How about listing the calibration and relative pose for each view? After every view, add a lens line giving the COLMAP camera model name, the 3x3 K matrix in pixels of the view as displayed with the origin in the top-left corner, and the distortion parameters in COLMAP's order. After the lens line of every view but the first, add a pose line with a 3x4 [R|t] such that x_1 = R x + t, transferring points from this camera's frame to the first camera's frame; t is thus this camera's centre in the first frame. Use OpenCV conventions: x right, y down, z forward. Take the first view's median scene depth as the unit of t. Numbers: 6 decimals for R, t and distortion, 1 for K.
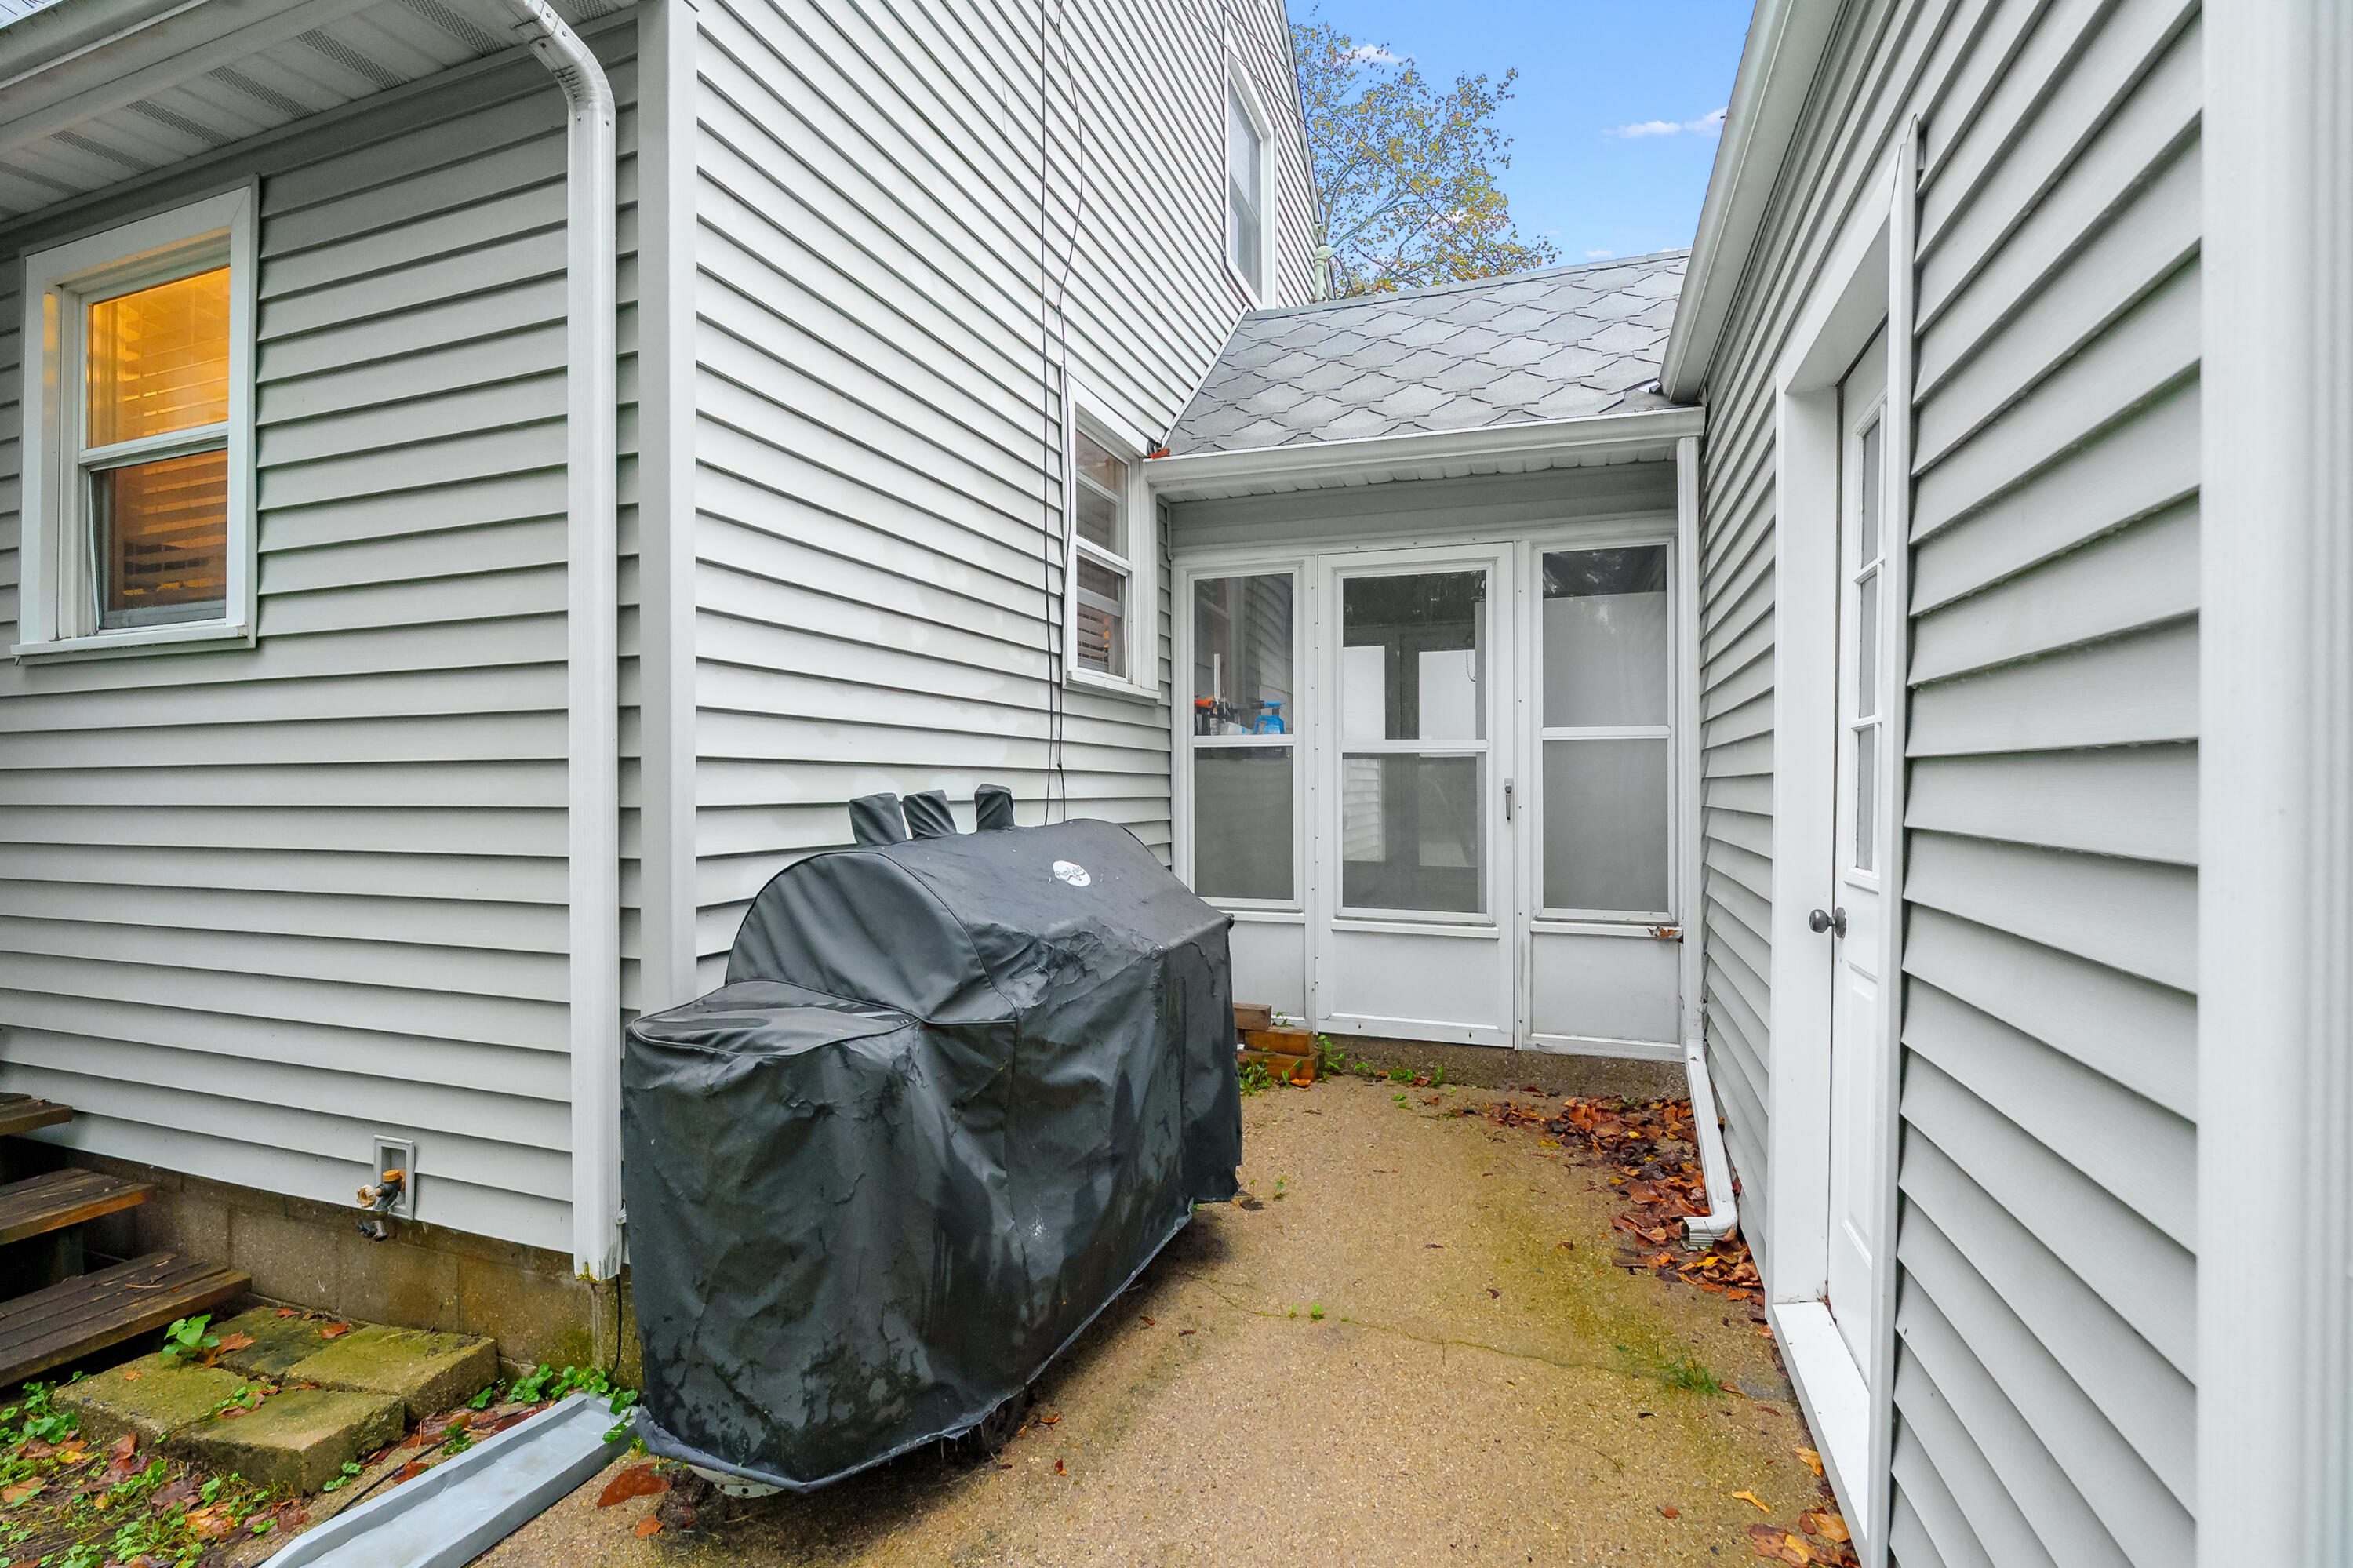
lens RADIAL K [[991.2, 0, 1168.7], [0, 991.2, 779.3], [0, 0, 1]] dist [0.000522, -0.000028]
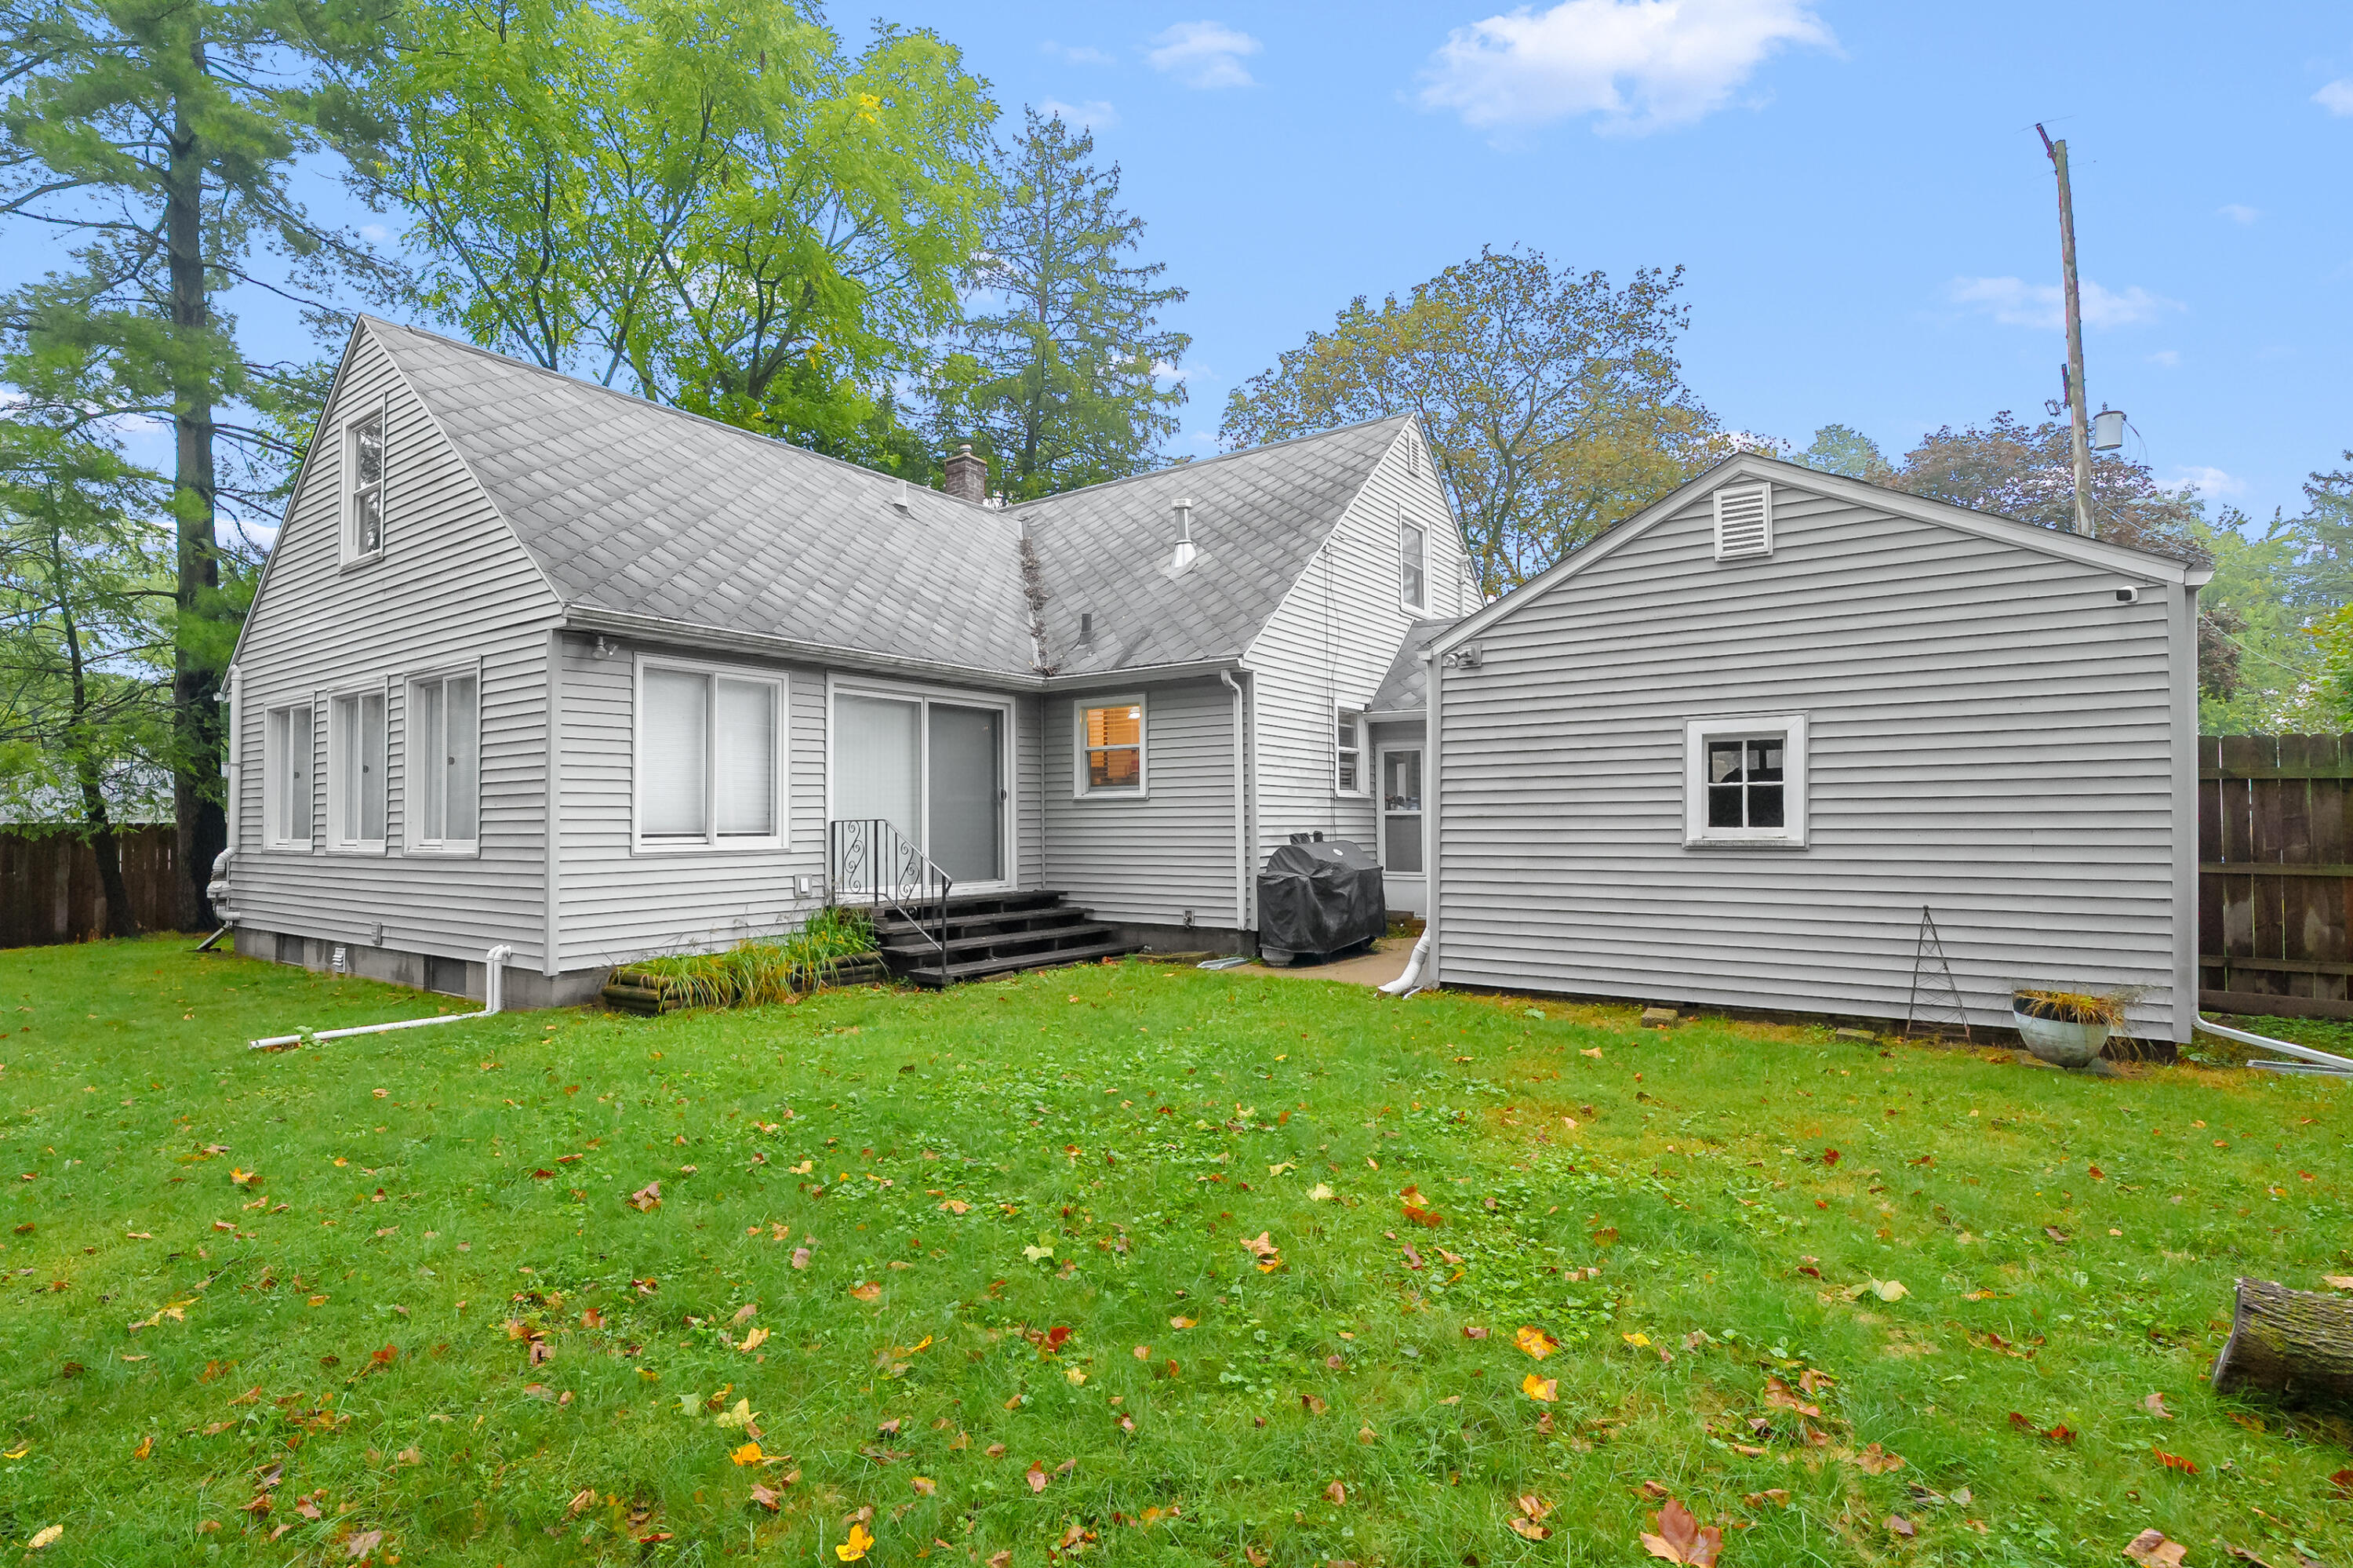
lens RADIAL K [[1100.6, 0, 1176.9], [0, 1100.6, 782.8], [0, 0, 1]] dist [-0.002148, 0.000620]
pose [[0.969589, -0.015077, -0.244275, 0.242351], [0.007497, 0.999462, -0.031932, -0.033996], [0.244625, 0.029130, 0.969180, -2.330737]]
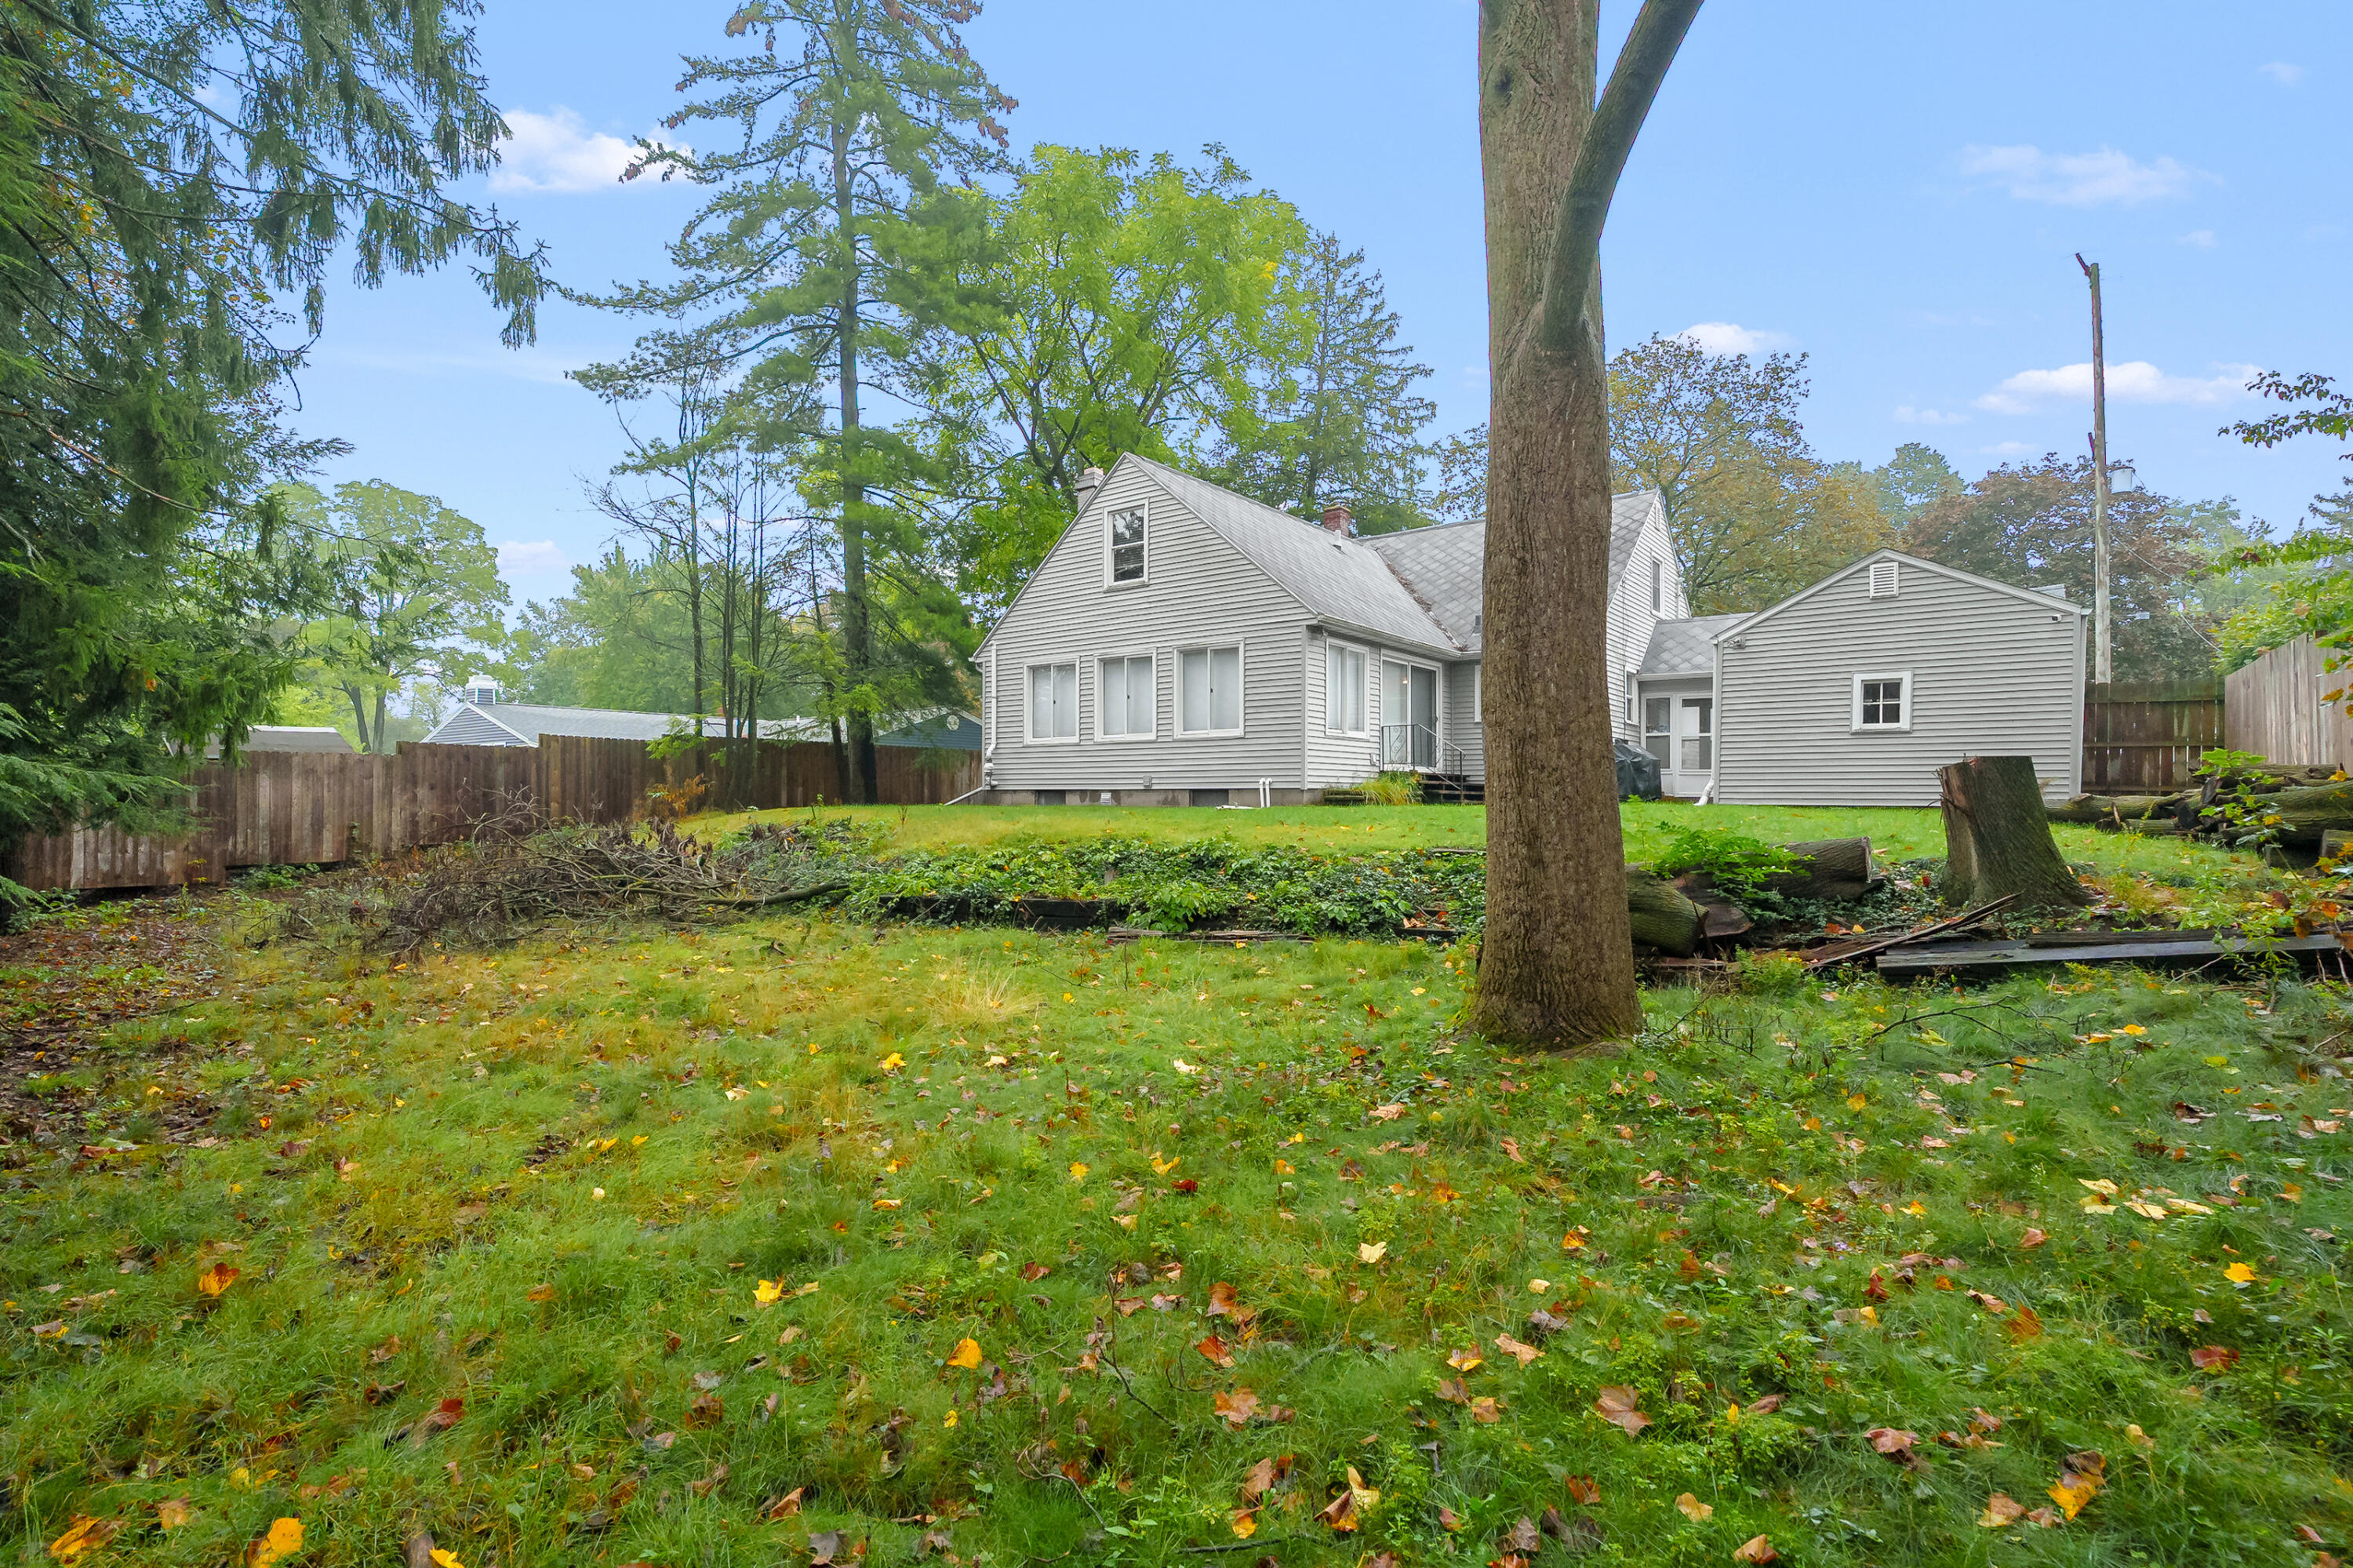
lens RADIAL K [[1100.6, 0, 1192.1], [0, 1100.6, 795.3], [0, 0, 1]] dist [-0.002148, 0.000620]
pose [[0.961927, 0.003531, -0.273285, -0.692634], [-0.005183, 0.999972, -0.005321, 0.322539], [0.273259, 0.006535, 0.961918, -5.101455]]
